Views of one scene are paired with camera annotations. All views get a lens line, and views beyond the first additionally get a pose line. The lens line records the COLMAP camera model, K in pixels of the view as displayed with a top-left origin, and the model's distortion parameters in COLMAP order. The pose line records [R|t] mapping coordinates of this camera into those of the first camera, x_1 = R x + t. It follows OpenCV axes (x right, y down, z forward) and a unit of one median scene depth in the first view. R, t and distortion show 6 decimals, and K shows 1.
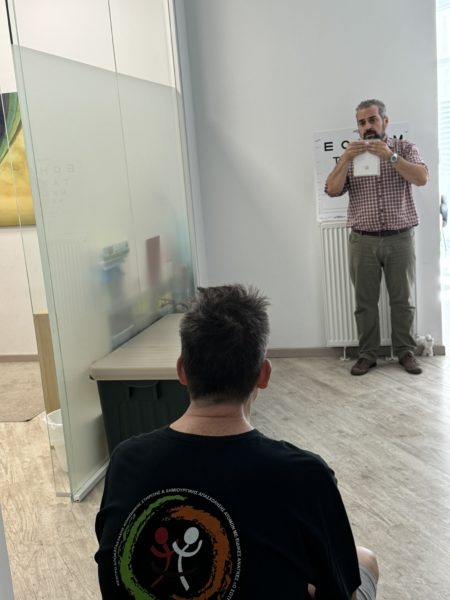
lens RADIAL K [[722.7, 0, 225.0], [0, 722.7, 300.0], [0, 0, 1]] dist [0.177322, -0.517361]
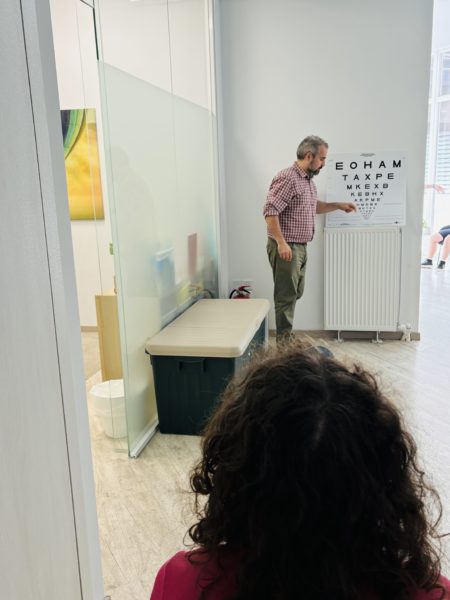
lens RADIAL K [[560.3, 0, 225.0], [0, 560.3, 300.0], [0, 0, 1]] dist [-0.002507, -0.009855]
pose [[0.998724, 0.039210, 0.031817, -0.084692], [-0.040004, 0.998894, 0.024706, -0.003949], [-0.030813, -0.025947, 0.999188, 0.096853]]
